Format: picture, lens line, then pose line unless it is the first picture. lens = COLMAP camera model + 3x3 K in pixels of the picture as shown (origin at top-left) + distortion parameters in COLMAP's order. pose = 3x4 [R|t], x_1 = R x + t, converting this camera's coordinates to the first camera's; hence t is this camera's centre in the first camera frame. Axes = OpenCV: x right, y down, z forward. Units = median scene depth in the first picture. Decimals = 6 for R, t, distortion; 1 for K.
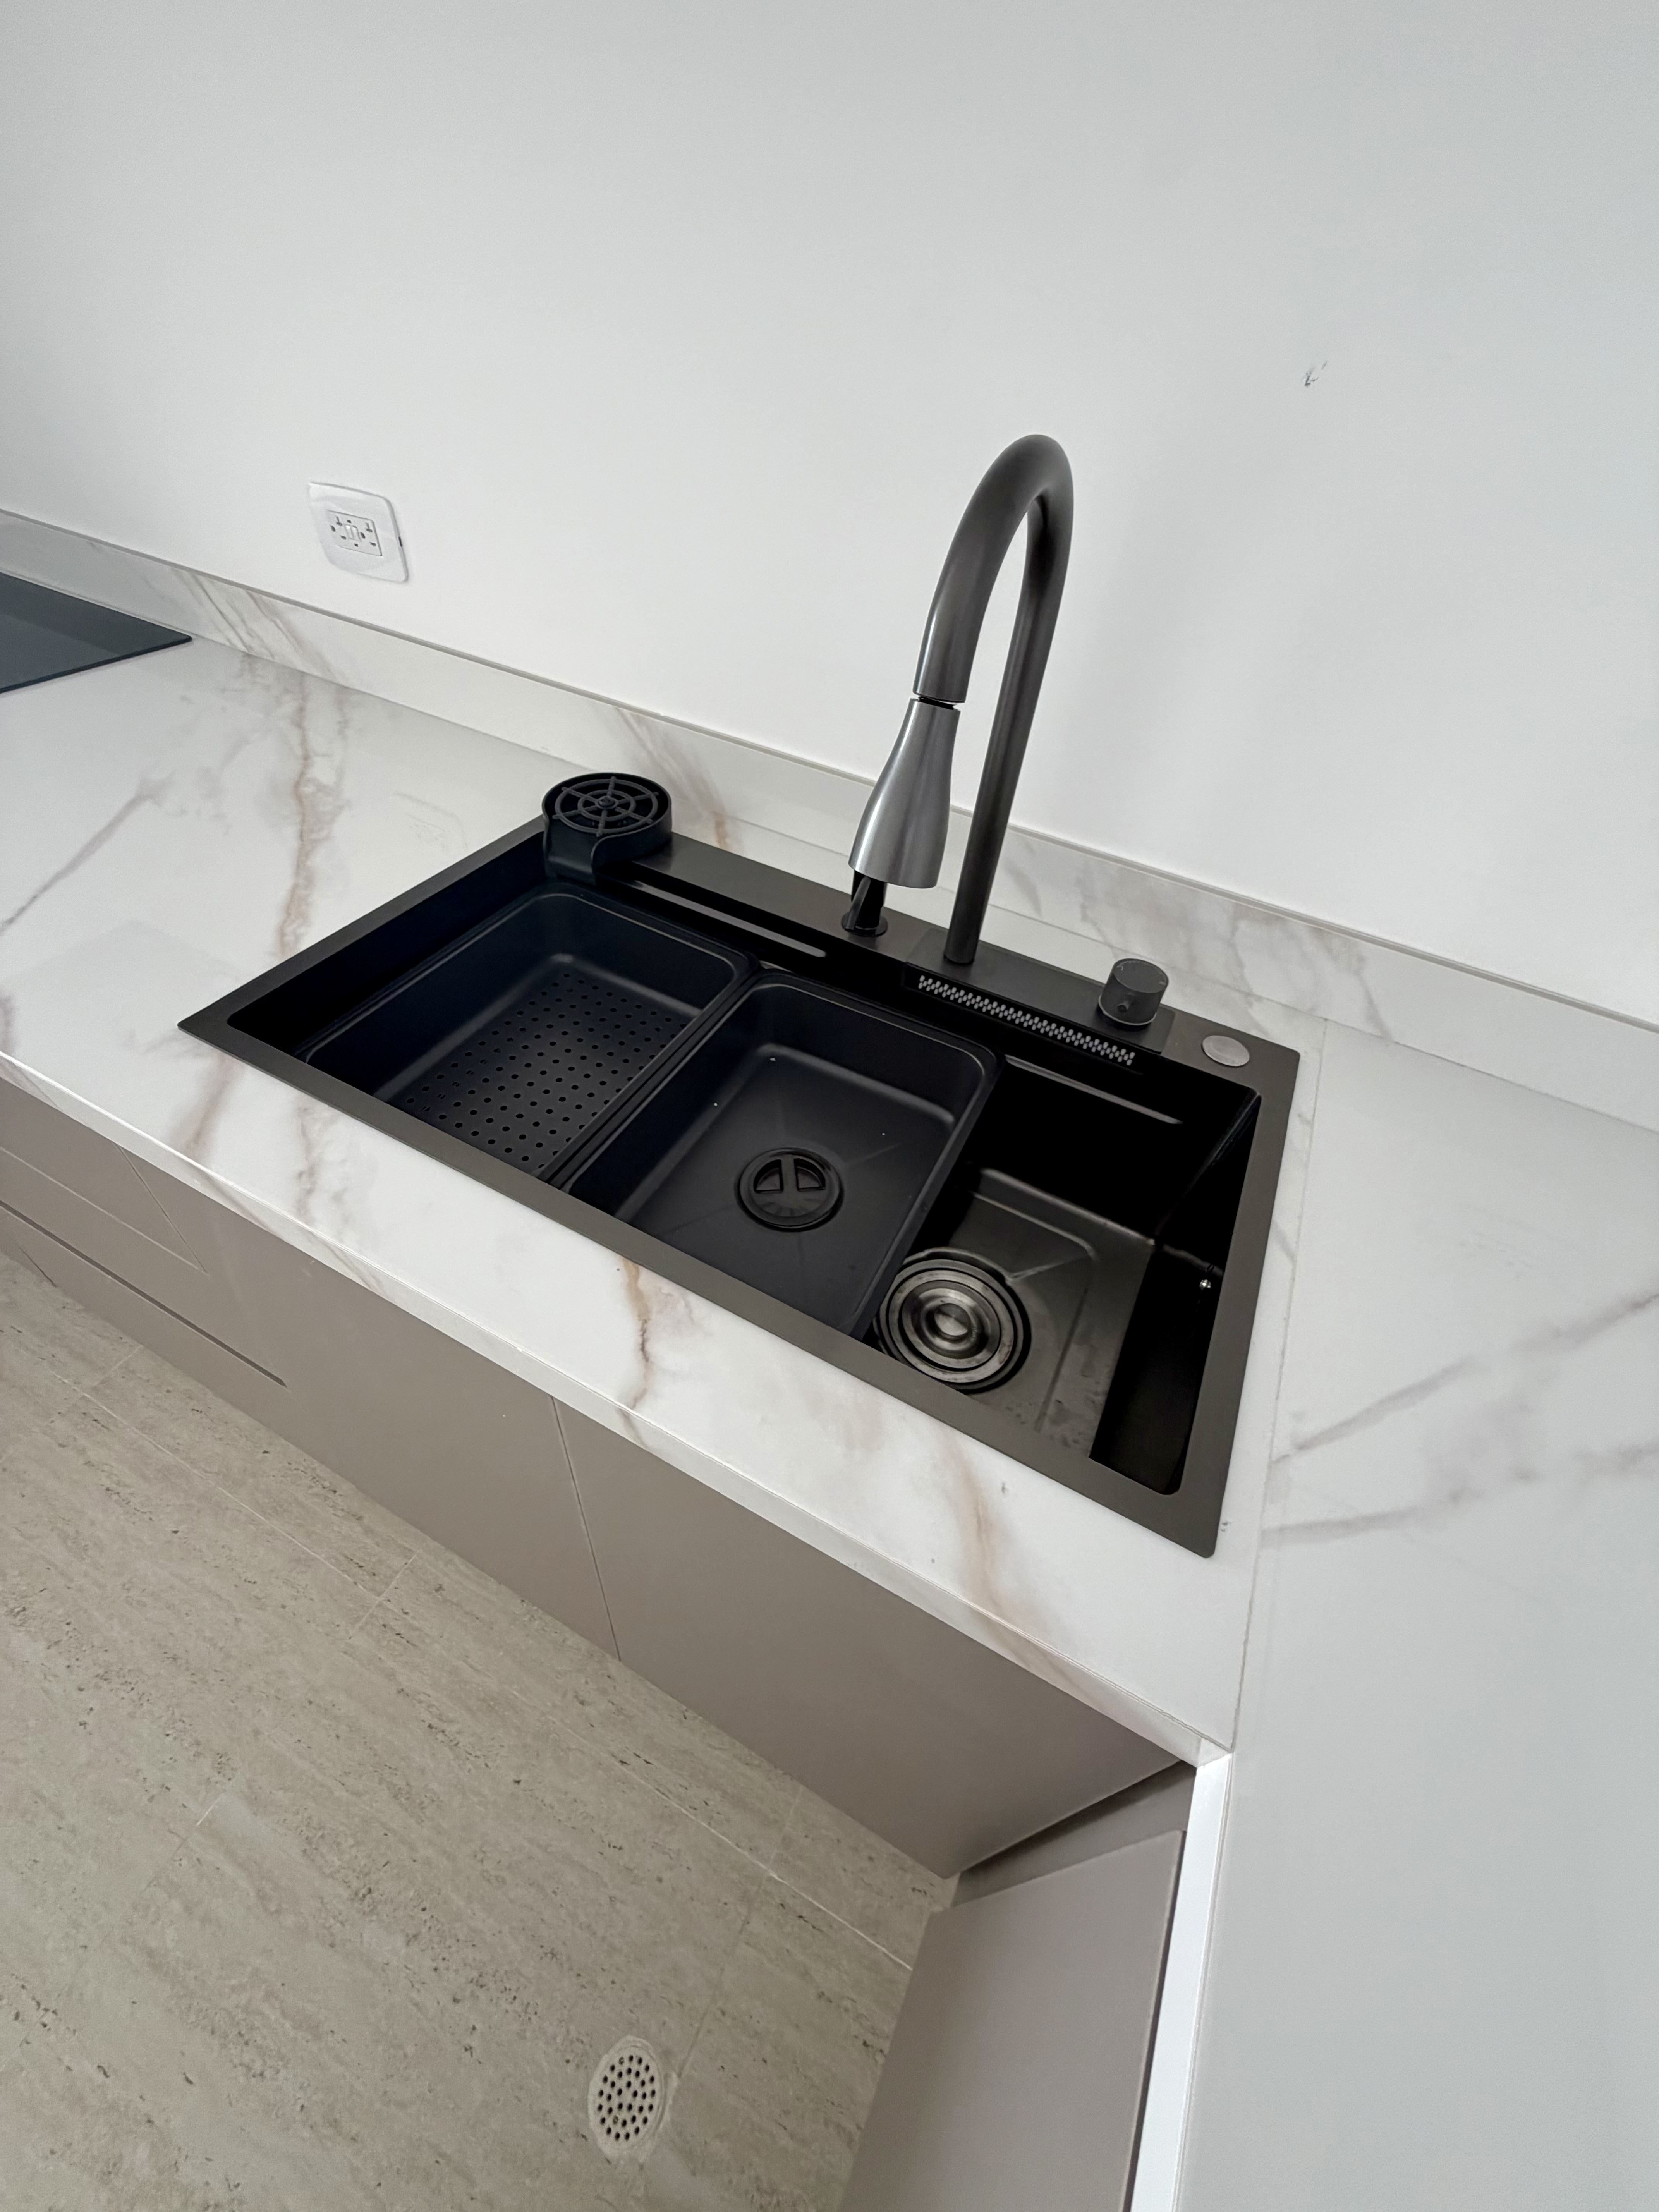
lens RADIAL K [[887.1, 0, 824.6], [0, 887.1, 1100.8], [0, 0, 1]] dist [-0.000431, -0.000762]
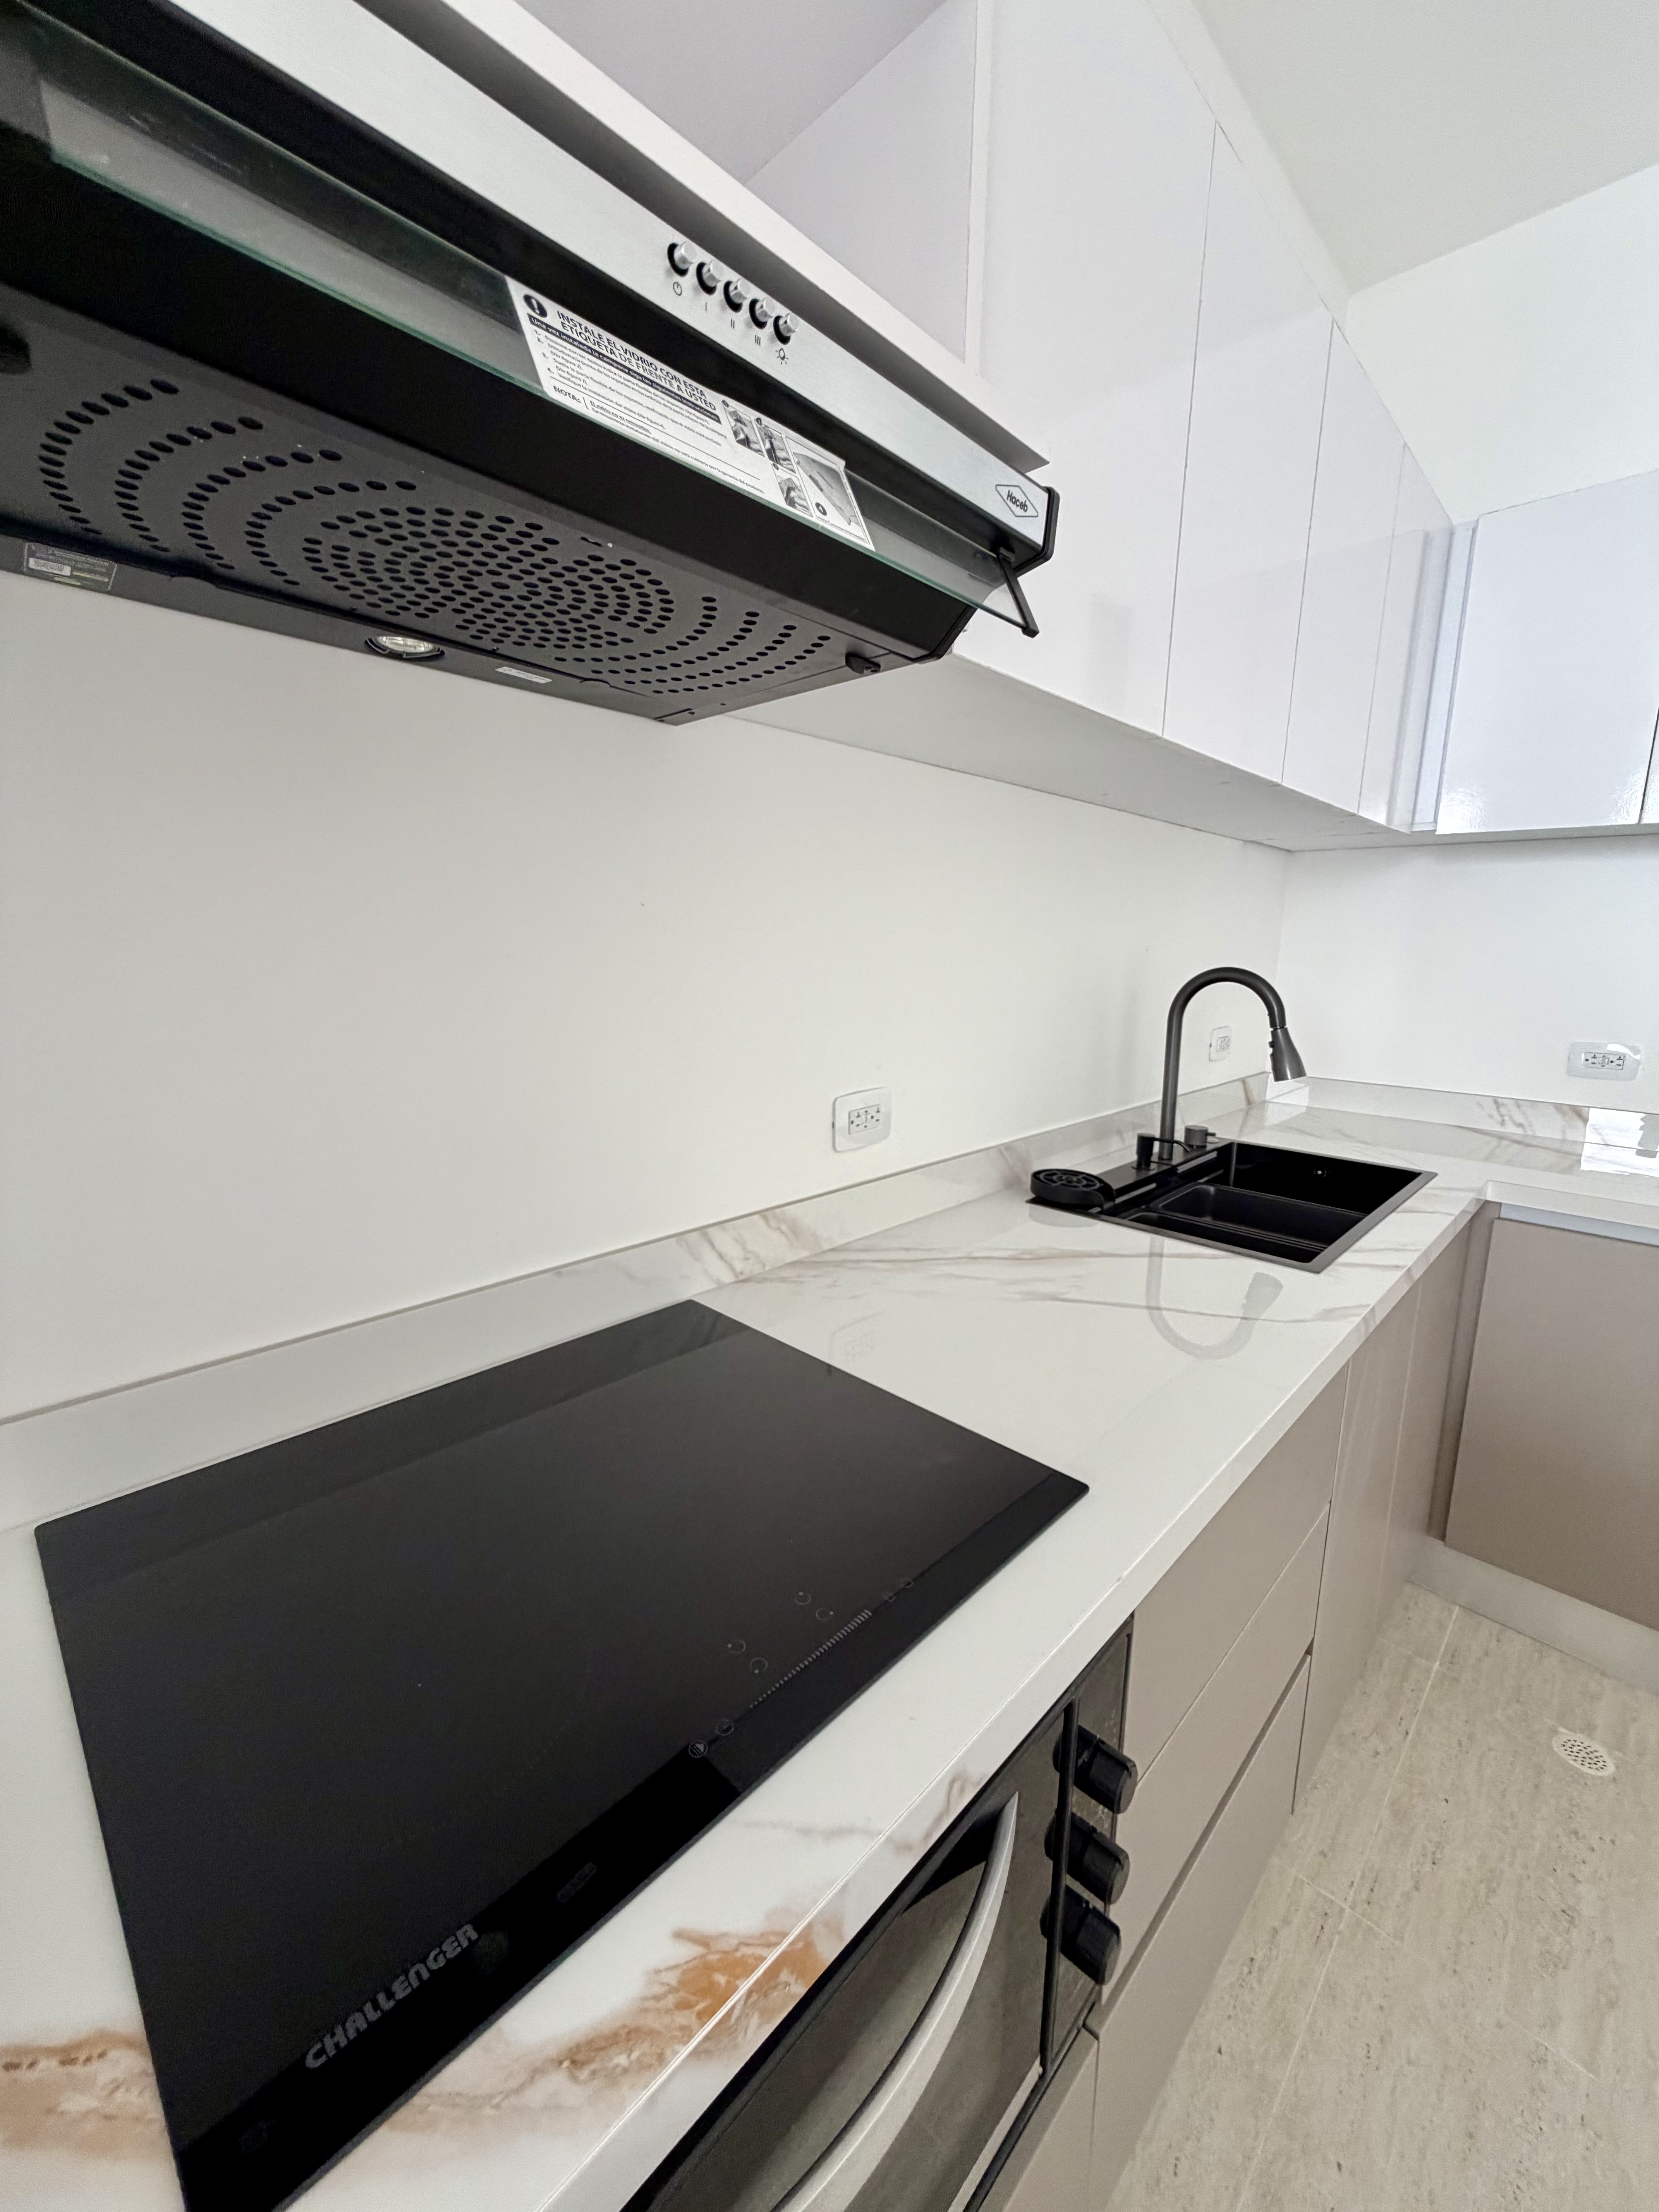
lens RADIAL K [[887.1, 0, 817.6], [0, 887.1, 1099.2], [0, 0, 1]] dist [-0.000431, -0.000762]
pose [[0.296919, -0.250764, 0.921388, -1.580435], [0.681501, 0.731529, -0.020523, -0.607901], [-0.668876, 0.634021, 0.388101, 0.452300]]
